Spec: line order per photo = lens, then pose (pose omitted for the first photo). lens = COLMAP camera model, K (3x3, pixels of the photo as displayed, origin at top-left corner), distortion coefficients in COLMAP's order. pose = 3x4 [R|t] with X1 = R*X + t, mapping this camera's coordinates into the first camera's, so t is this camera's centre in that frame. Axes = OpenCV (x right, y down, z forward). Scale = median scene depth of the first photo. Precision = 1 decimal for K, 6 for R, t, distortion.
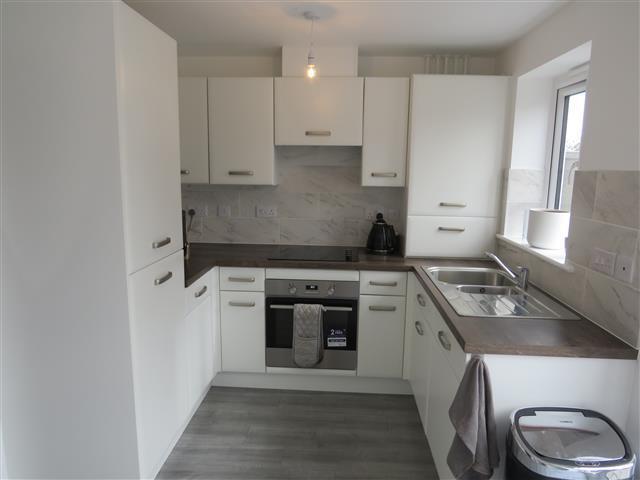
lens RADIAL K [[458.4, 0, 320.0], [0, 458.4, 240.0], [0, 0, 1]] dist [-0.029725, 0.000382]
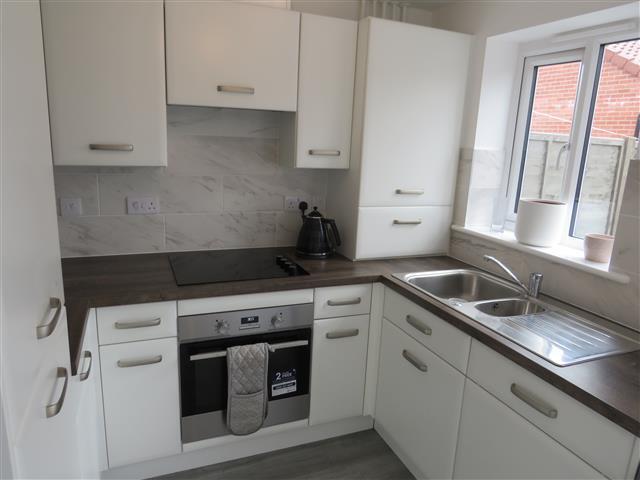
lens RADIAL K [[458.4, 0, 320.0], [0, 458.4, 240.0], [0, 0, 1]] dist [-0.029725, 0.000382]
pose [[0.897135, -0.071036, 0.436009, -0.208944], [0.038428, 0.995794, 0.083168, -0.066258], [-0.440083, -0.057858, 0.896091, 0.345021]]
